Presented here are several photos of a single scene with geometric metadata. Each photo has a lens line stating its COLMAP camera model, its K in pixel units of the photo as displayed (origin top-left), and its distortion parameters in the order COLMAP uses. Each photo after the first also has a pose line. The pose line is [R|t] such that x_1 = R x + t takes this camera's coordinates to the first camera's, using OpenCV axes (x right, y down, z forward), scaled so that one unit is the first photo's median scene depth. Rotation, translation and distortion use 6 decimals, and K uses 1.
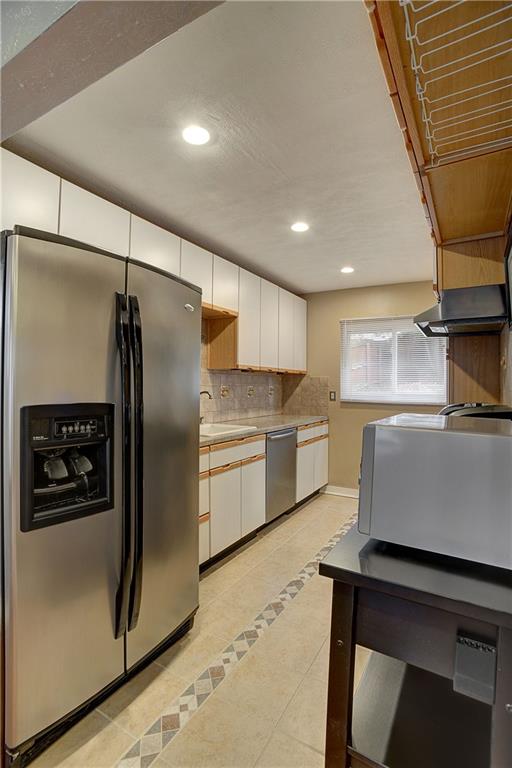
lens RADIAL K [[377.5, 0, 254.8], [0, 377.5, 384.0], [0, 0, 1]] dist [-0.033570, 0.002226]
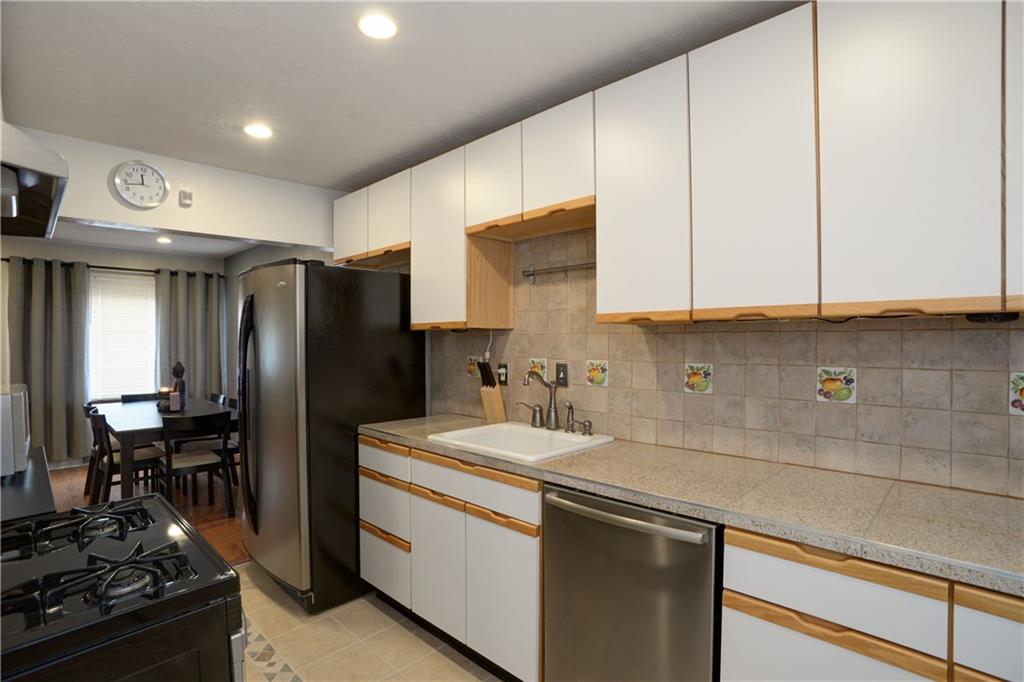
lens RADIAL K [[503.3, 0, 512.8], [0, 503.3, 343.6], [0, 0, 1]] dist [-0.033570, 0.002226]
pose [[-0.226415, 0.000318, -0.974031, 0.515956], [0.006699, 0.999977, -0.001231, -0.016613], [0.974008, -0.006803, -0.226411, 0.983429]]
